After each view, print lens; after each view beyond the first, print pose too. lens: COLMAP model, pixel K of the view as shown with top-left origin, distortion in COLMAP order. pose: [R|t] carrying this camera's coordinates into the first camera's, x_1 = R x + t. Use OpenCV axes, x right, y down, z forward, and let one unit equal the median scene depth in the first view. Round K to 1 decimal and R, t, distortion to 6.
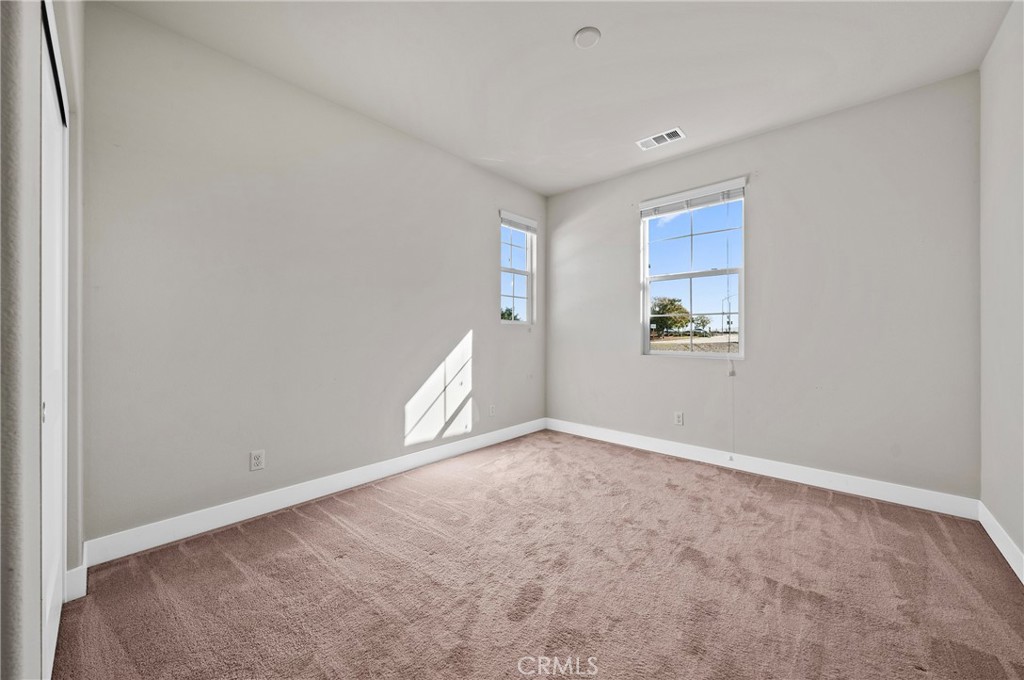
lens RADIAL K [[370.0, 0, 515.8], [0, 370.0, 342.4], [0, 0, 1]] dist [-0.001078, -0.000034]
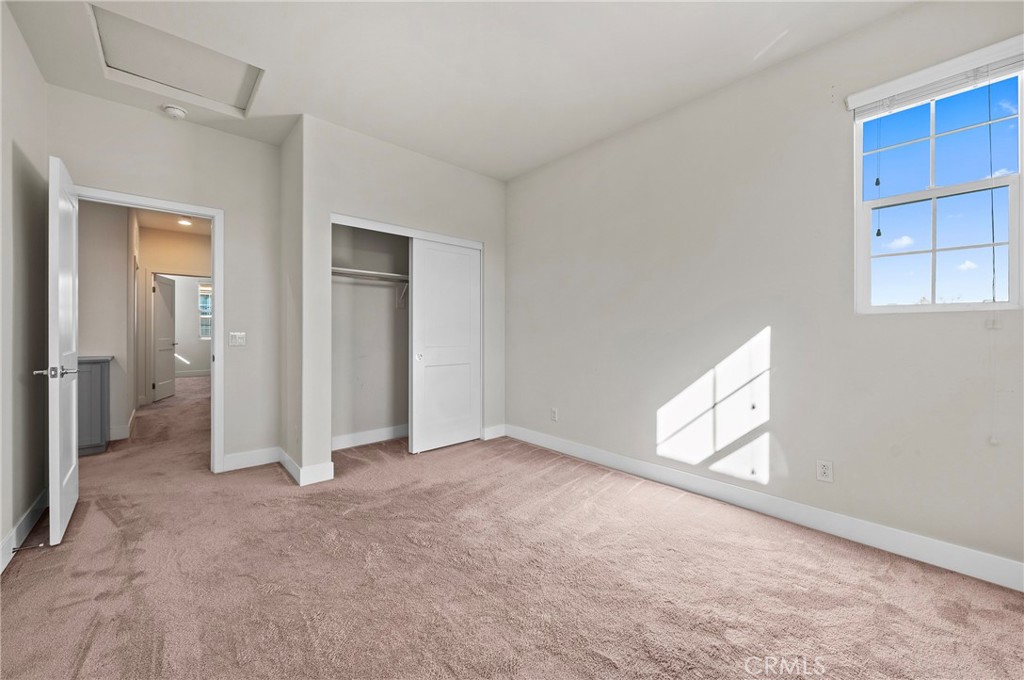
lens RADIAL K [[370.0, 0, 515.8], [0, 370.0, 342.4], [0, 0, 1]] dist [-0.001078, -0.000034]
pose [[-0.077036, 0.017405, -0.996876, 0.603171], [-0.029962, 0.999356, 0.019764, -0.006559], [0.996578, 0.031391, -0.076465, 0.667056]]
